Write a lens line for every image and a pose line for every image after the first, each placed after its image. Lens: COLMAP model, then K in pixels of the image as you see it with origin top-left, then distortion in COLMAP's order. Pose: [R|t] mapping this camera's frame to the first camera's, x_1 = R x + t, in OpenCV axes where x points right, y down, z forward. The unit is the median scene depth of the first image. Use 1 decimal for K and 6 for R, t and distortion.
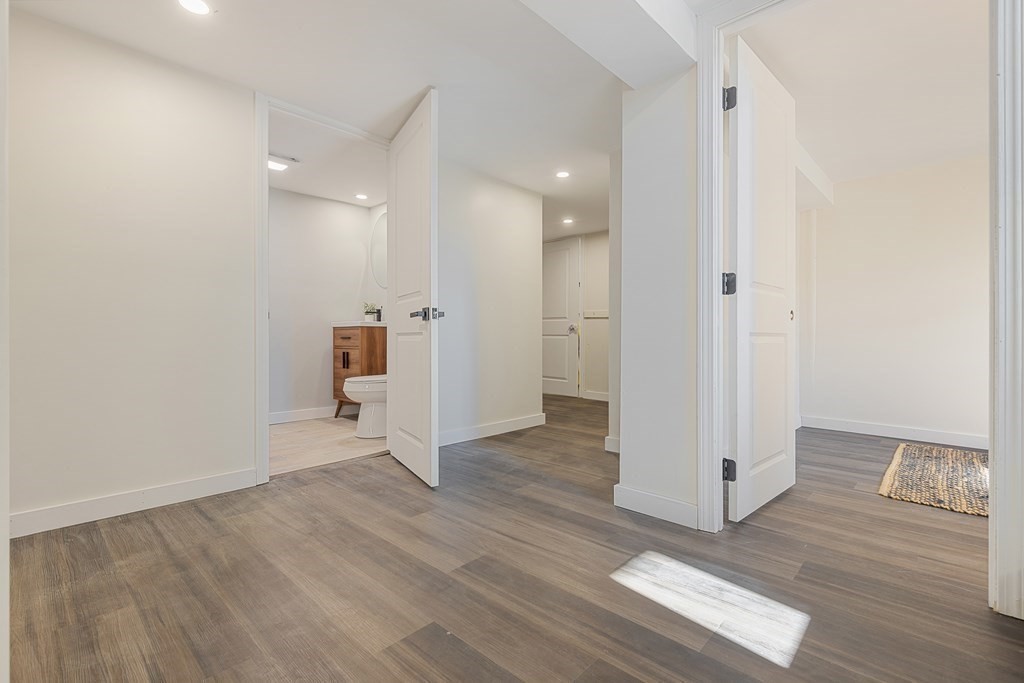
lens RADIAL K [[468.0, 0, 517.9], [0, 468.0, 335.8], [0, 0, 1]] dist [-0.000943, 0.000188]
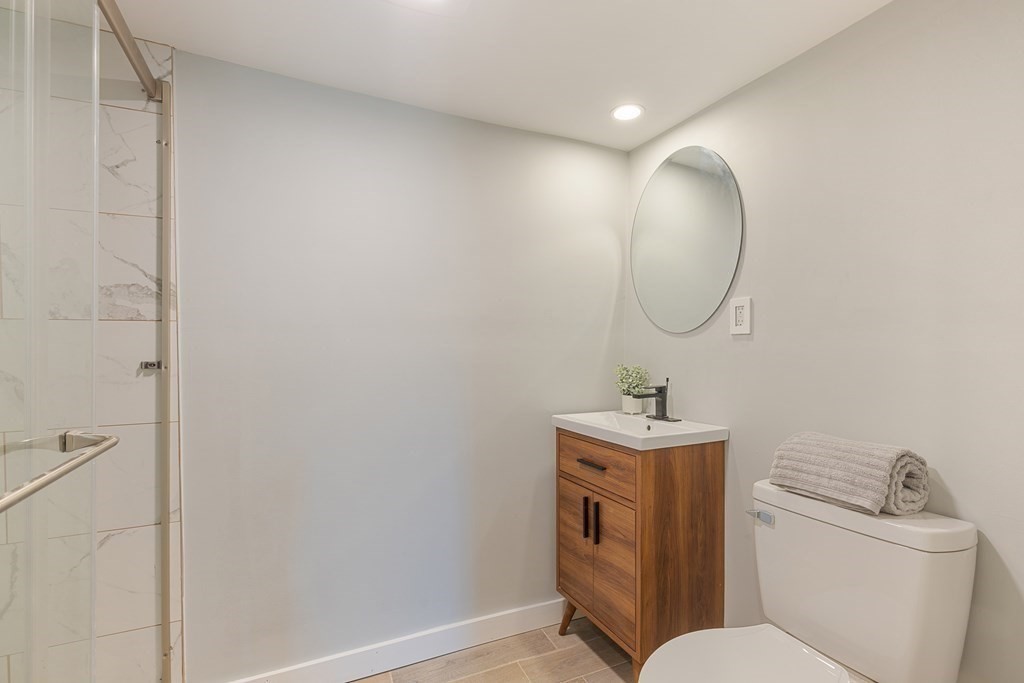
lens RADIAL K [[468.0, 0, 506.4], [0, 468.0, 348.6], [0, 0, 1]] dist [-0.000943, 0.000188]
pose [[0.925849, 0.003802, -0.377875, -0.279979], [-0.003323, 0.999993, 0.001919, -0.094345], [0.377879, -0.000521, 0.925855, 0.591543]]
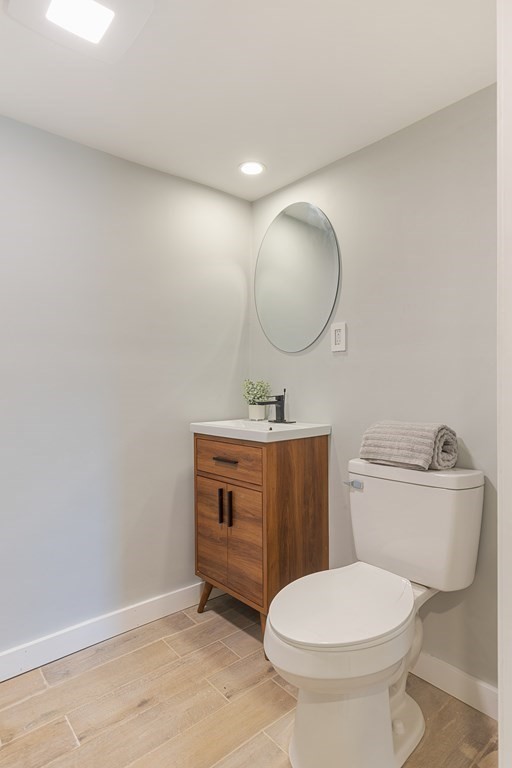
lens RADIAL K [[434.9, 0, 257.0], [0, 434.9, 382.9], [0, 0, 1]] dist [-0.001653, 0.000432]
pose [[0.994103, -0.004593, -0.108343, -0.283306], [0.004367, 0.999988, -0.002326, -0.072448], [0.108353, 0.001839, 0.994111, 0.554357]]
